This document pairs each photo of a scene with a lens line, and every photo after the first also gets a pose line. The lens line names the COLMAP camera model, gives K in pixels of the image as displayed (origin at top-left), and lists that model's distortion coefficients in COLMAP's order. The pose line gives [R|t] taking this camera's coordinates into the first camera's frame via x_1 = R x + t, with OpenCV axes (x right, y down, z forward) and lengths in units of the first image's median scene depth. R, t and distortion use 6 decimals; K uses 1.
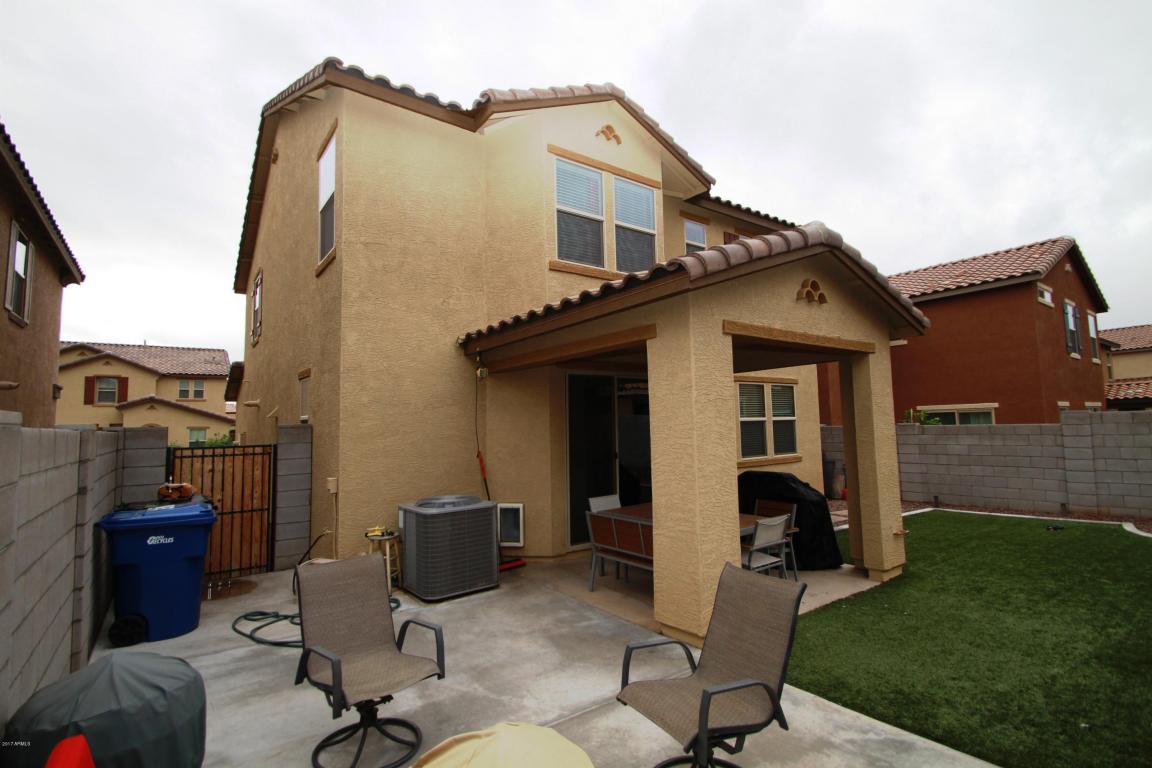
lens RADIAL K [[542.6, 0, 574.3], [0, 542.6, 379.3], [0, 0, 1]] dist [0.004733, -0.014218]
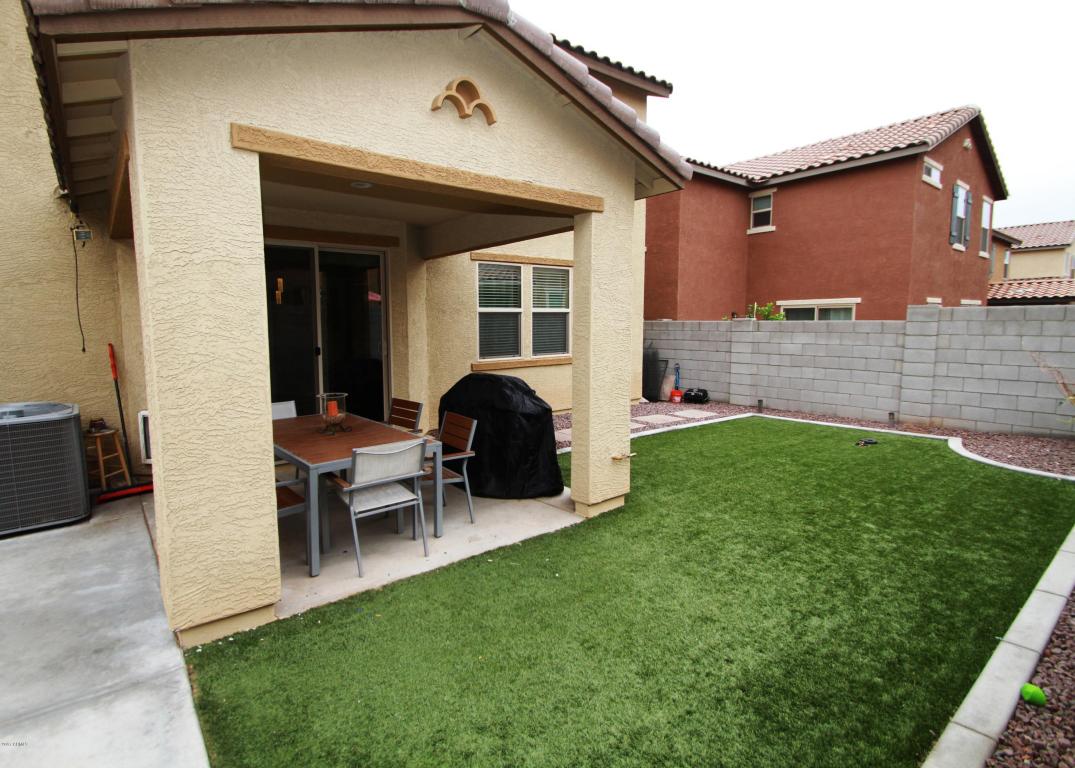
lens RADIAL K [[534.9, 0, 505.9], [0, 534.9, 375.6], [0, 0, 1]] dist [0.019096, -0.023058]
pose [[0.999554, 0.011215, 0.027682, 0.263848], [-0.016197, 0.982246, 0.186897, 0.020559], [-0.025095, -0.187262, 0.981989, 0.179660]]
